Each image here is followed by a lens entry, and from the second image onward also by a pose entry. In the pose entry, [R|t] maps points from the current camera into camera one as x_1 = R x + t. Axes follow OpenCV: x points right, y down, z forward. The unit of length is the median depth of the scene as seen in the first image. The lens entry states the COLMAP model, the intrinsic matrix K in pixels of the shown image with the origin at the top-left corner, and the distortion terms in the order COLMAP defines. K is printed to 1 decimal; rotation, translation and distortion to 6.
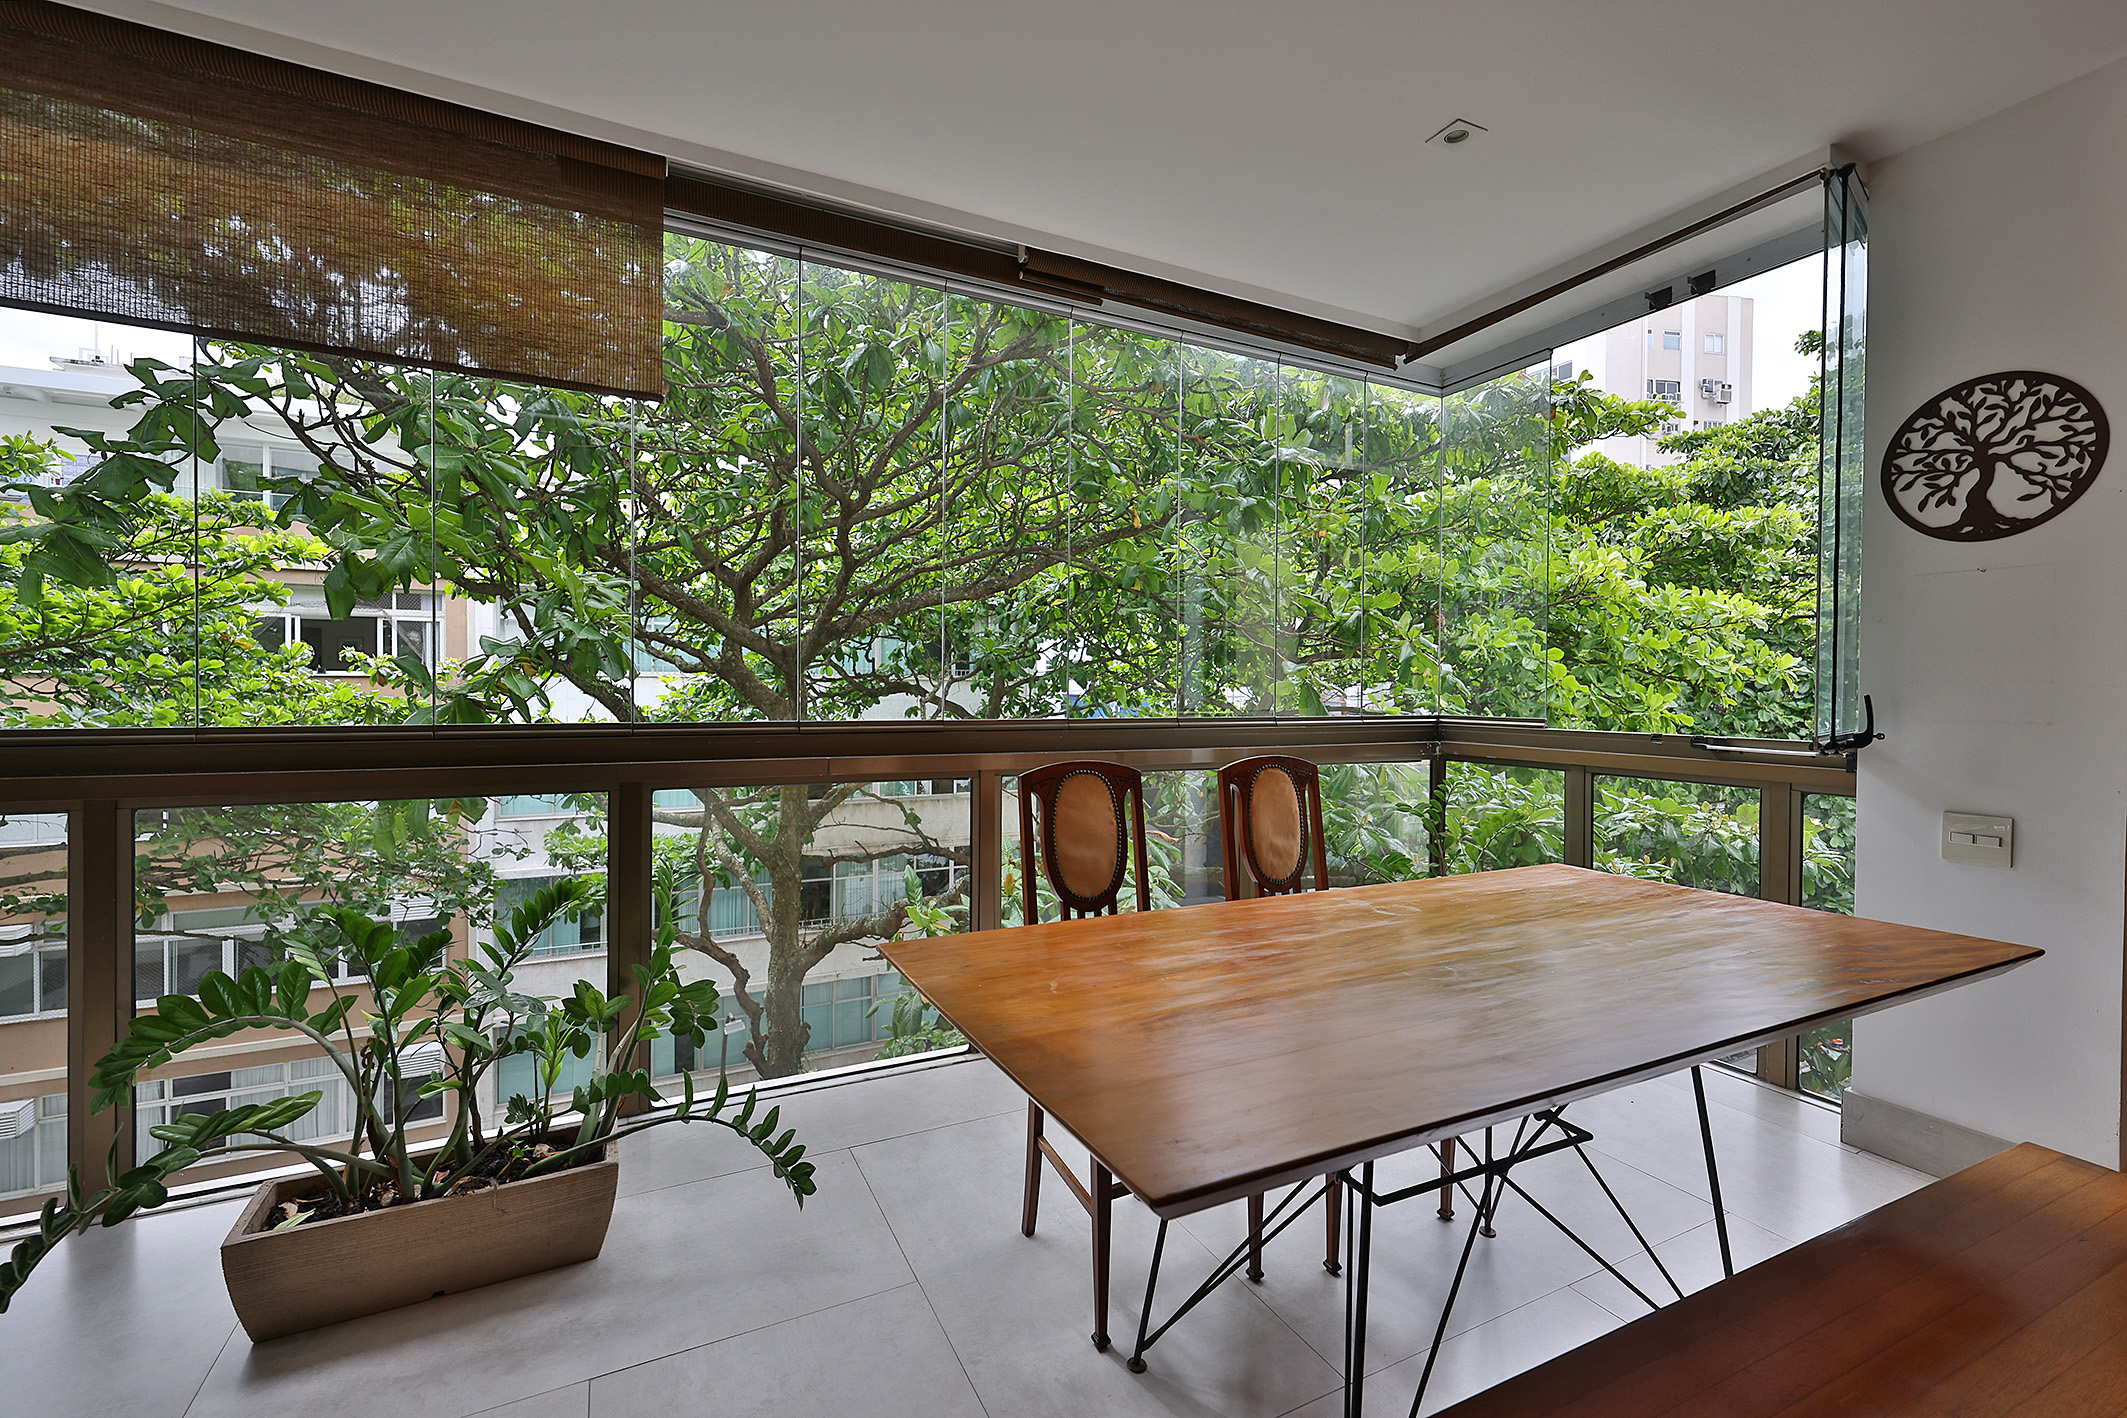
lens RADIAL K [[873.5, 0, 1057.0], [0, 873.5, 701.7], [0, 0, 1]] dist [0.004309, -0.000671]
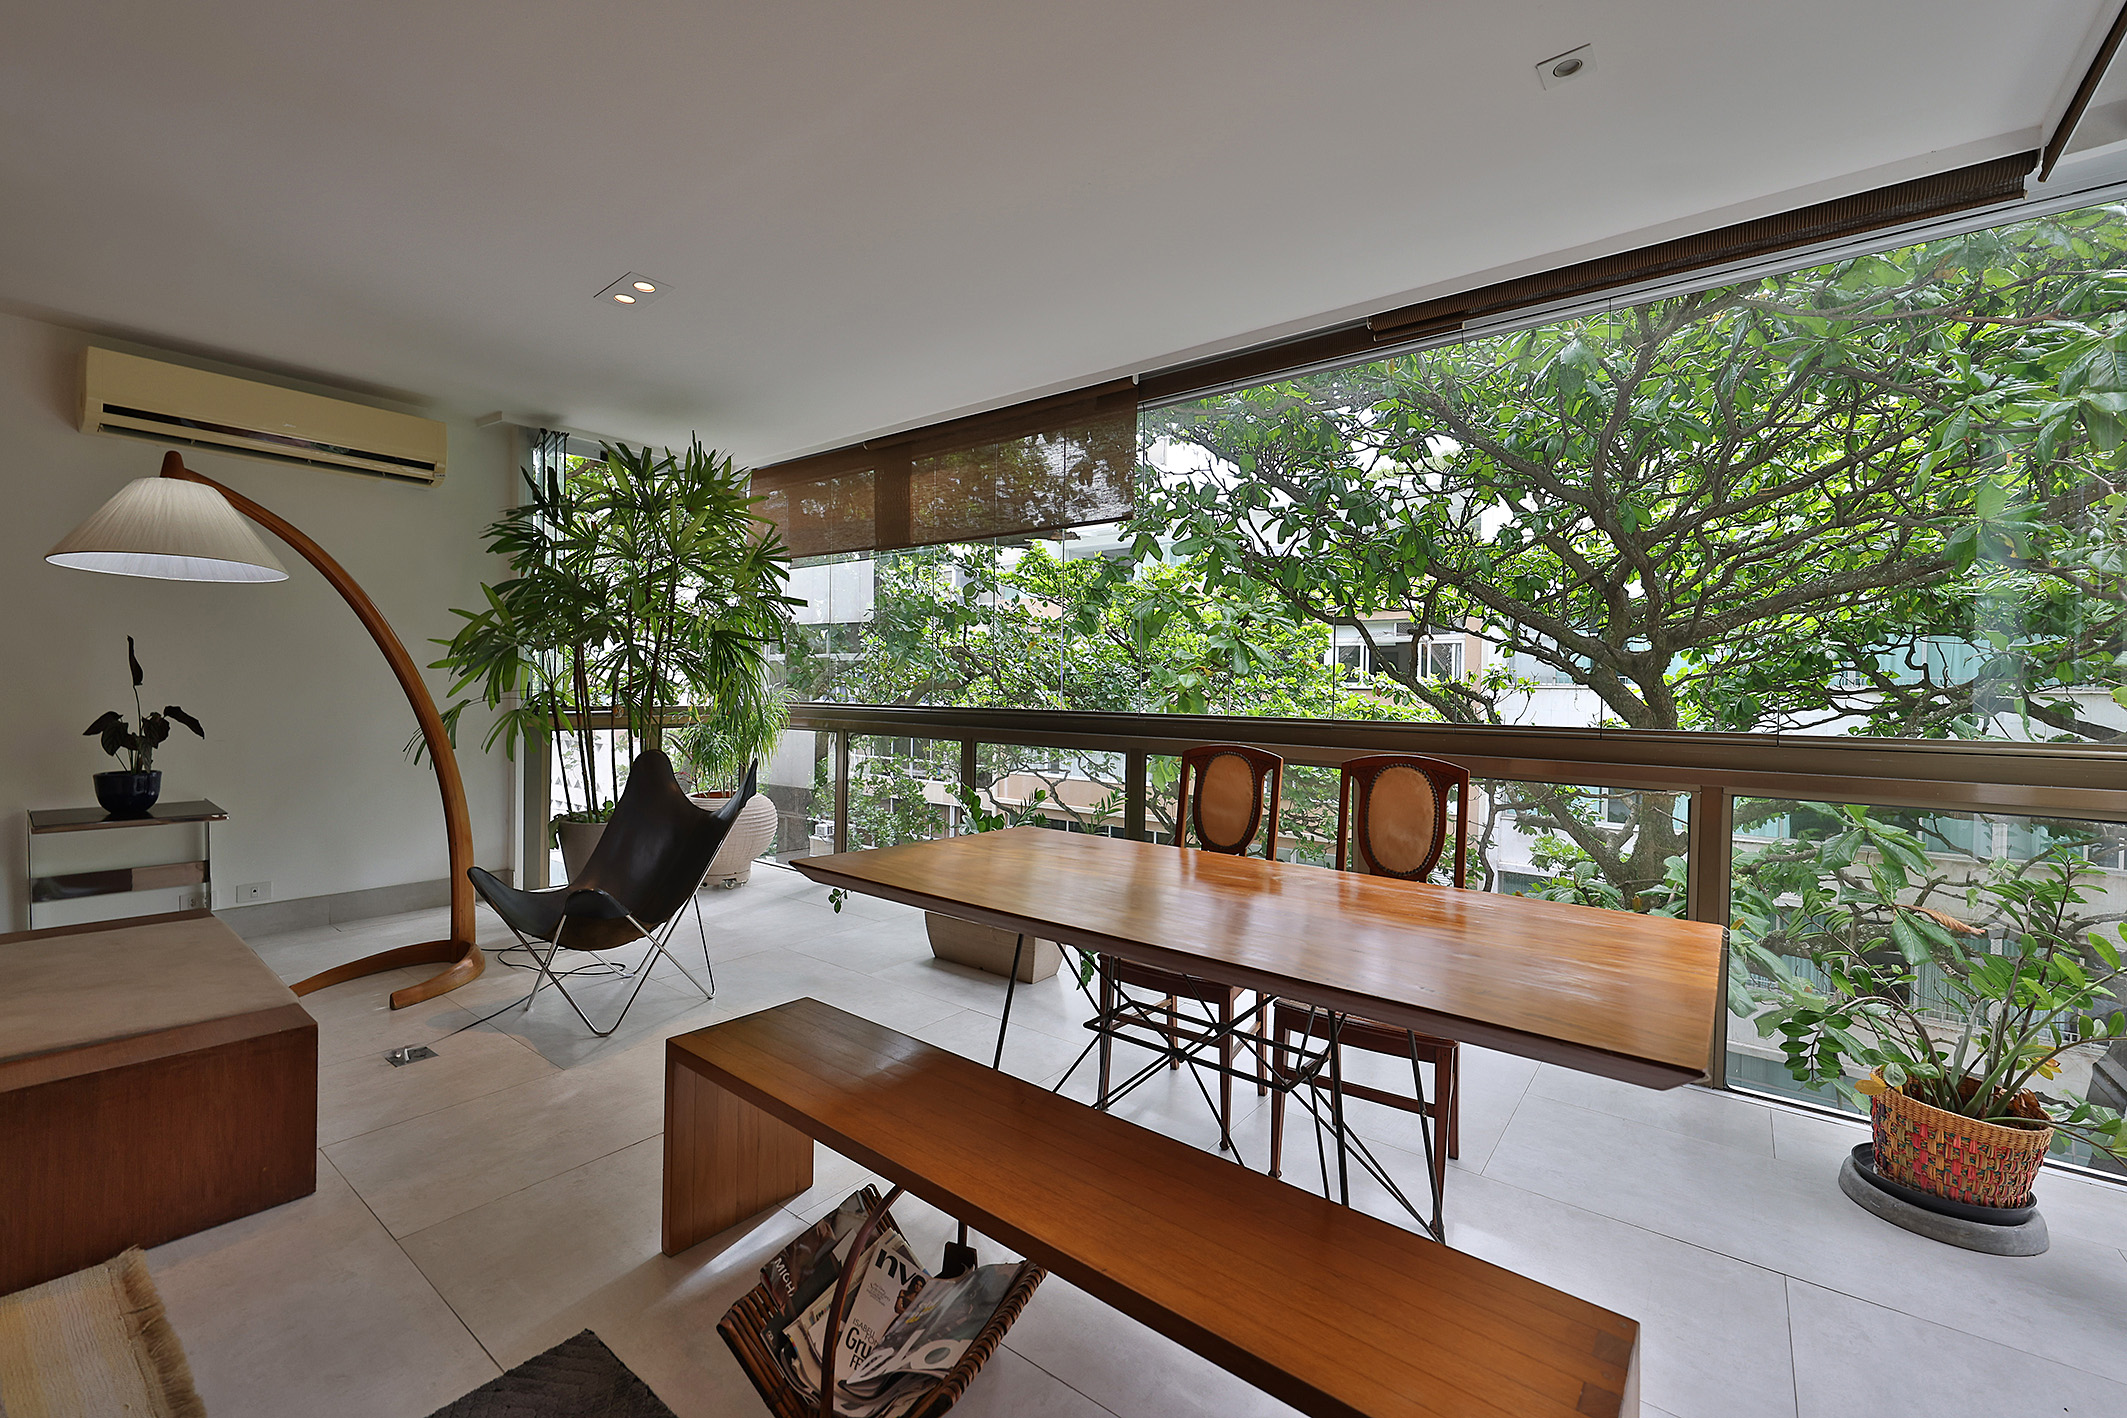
lens RADIAL K [[873.5, 0, 1061.3], [0, 873.5, 701.5], [0, 0, 1]] dist [0.004309, -0.000671]
pose [[0.431379, 0.010203, -0.902113, 0.799538], [-0.025260, 0.999681, -0.000773, 0.006439], [0.901817, 0.023121, 0.431499, 0.129043]]
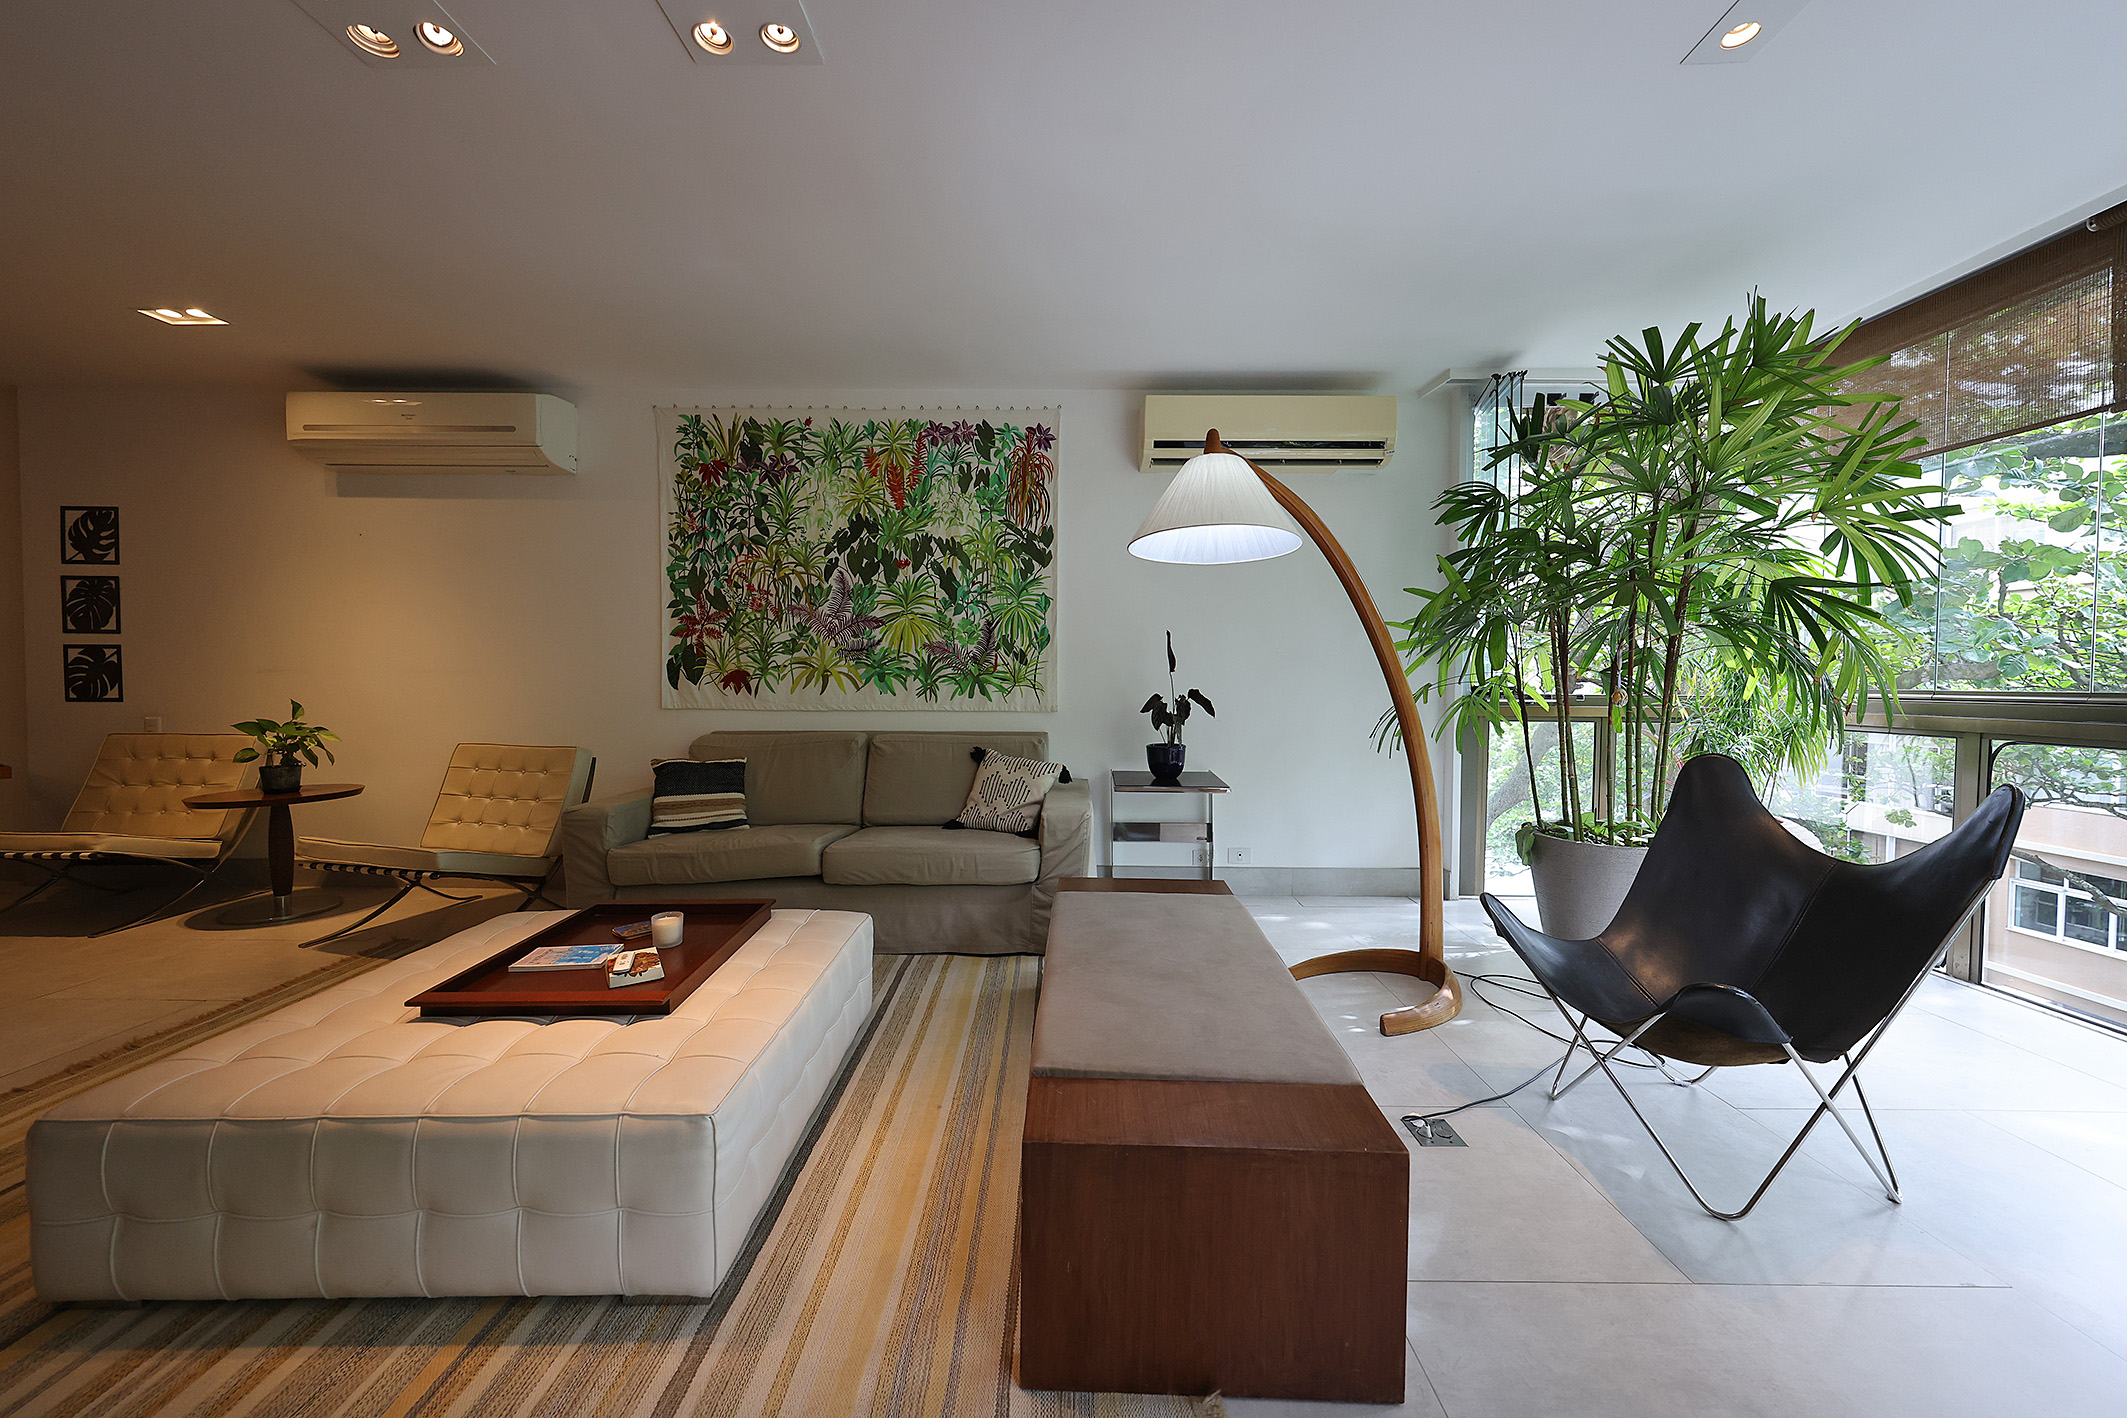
lens RADIAL K [[761.2, 0, 1062.4], [0, 761.2, 699.0], [0, 0, 1]] dist [0.005057, -0.000011]
pose [[-0.457637, 0.011697, -0.889062, 0.344826], [-0.022078, 0.999456, 0.024514, 0.033672], [0.888865, 0.030847, -0.457130, -0.088840]]
